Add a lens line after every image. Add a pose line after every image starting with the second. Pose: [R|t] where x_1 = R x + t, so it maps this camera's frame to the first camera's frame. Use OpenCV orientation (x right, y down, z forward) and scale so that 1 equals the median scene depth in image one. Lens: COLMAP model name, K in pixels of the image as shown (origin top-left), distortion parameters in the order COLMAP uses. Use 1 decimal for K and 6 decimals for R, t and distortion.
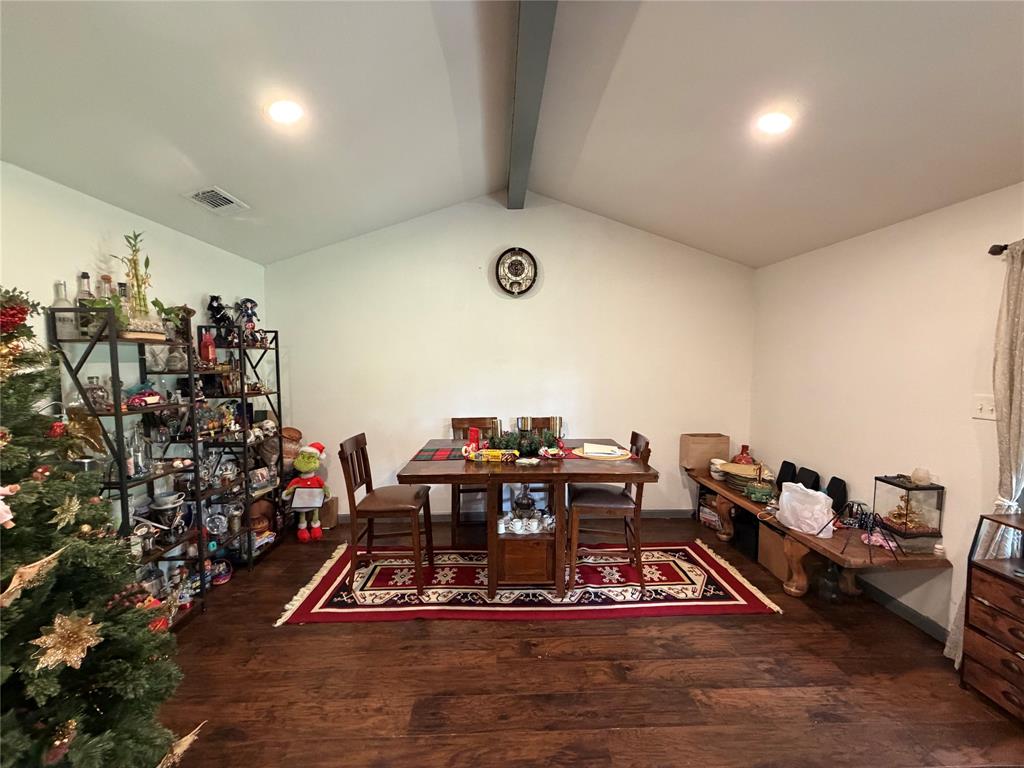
lens RADIAL K [[408.1, 0, 510.1], [0, 408.1, 386.1], [0, 0, 1]] dist [0.001401, 0.000187]
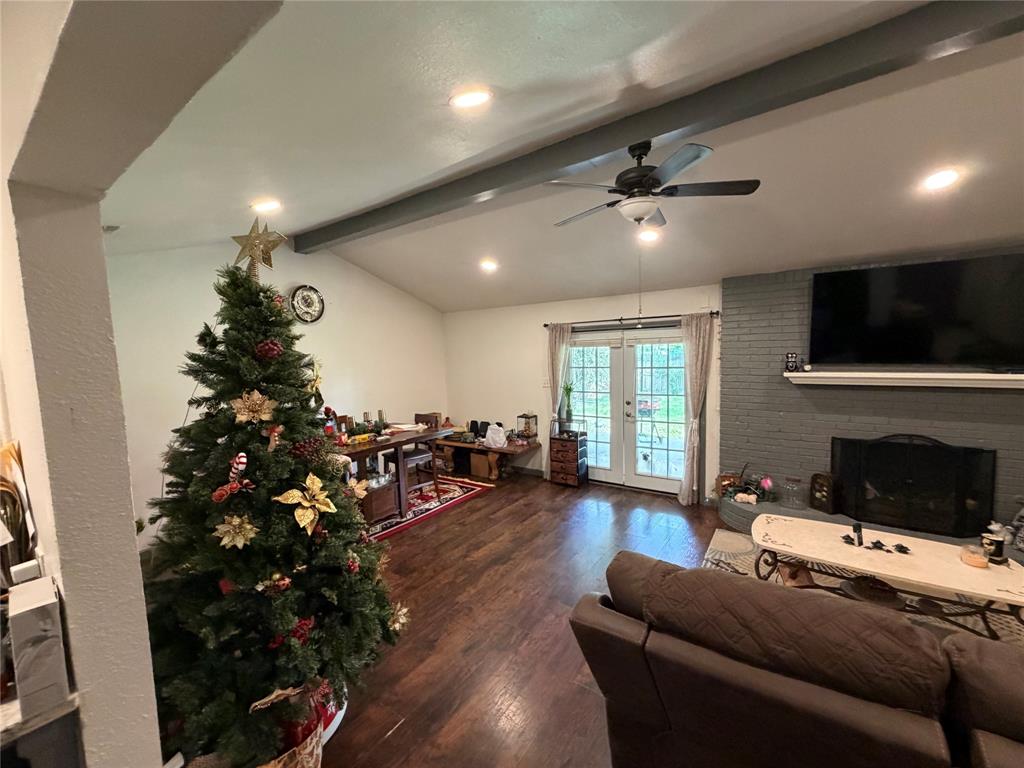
lens RADIAL K [[408.1, 0, 510.1], [0, 408.1, 386.1], [0, 0, 1]] dist [0.001401, 0.000187]
pose [[0.604552, -0.076483, 0.792885, -0.869519], [0.081021, 0.996122, 0.034312, -0.028599], [-0.792434, 0.043497, 0.608404, -0.349908]]
